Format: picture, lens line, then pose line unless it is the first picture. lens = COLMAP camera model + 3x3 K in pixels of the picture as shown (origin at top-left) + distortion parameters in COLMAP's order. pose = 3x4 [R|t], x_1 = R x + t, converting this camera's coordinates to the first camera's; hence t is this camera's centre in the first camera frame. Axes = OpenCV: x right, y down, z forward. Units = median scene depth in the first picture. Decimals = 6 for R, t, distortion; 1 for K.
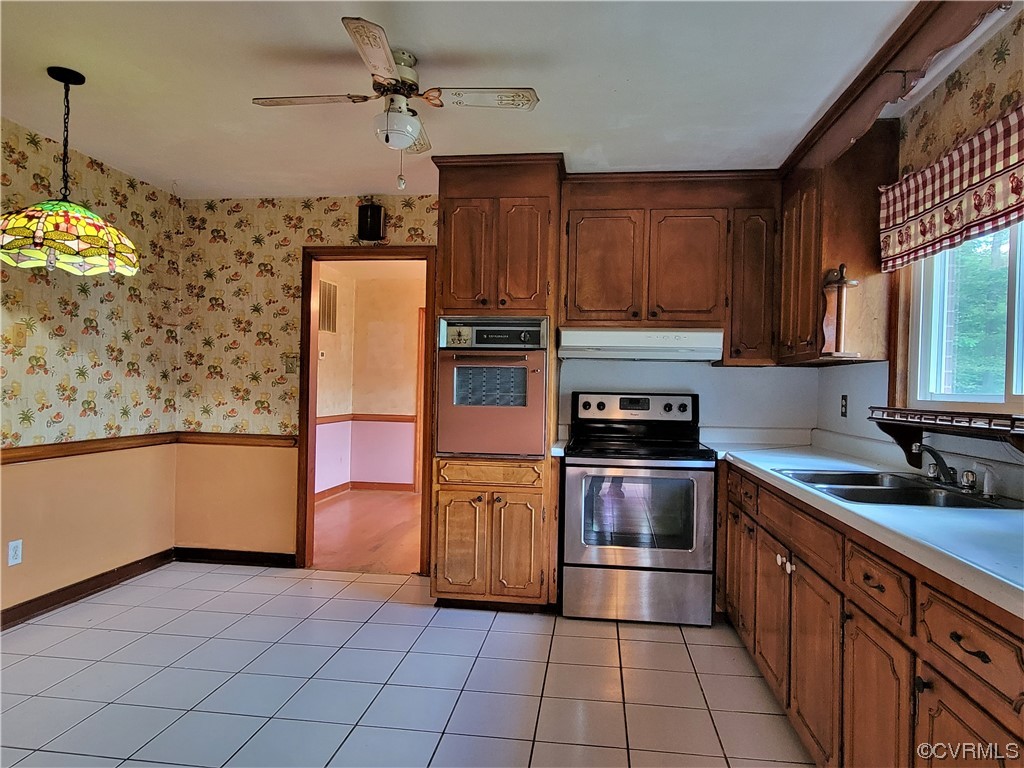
lens RADIAL K [[636.3, 0, 515.2], [0, 636.3, 391.6], [0, 0, 1]] dist [0.003233, -0.002865]
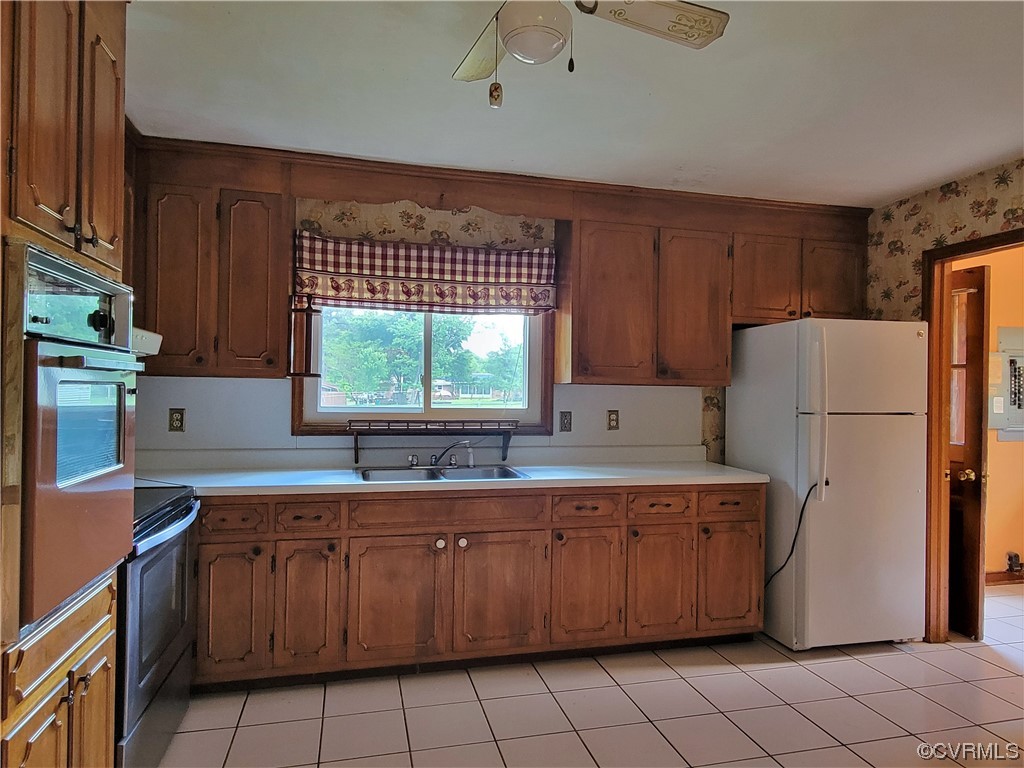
lens RADIAL K [[636.3, 0, 515.1], [0, 636.3, 390.6], [0, 0, 1]] dist [0.003233, -0.002865]
pose [[-0.367149, -0.022285, 0.929895, -0.550257], [-0.016175, 0.999715, 0.017572, -0.046534], [-0.930021, -0.008590, -0.367405, 0.887163]]
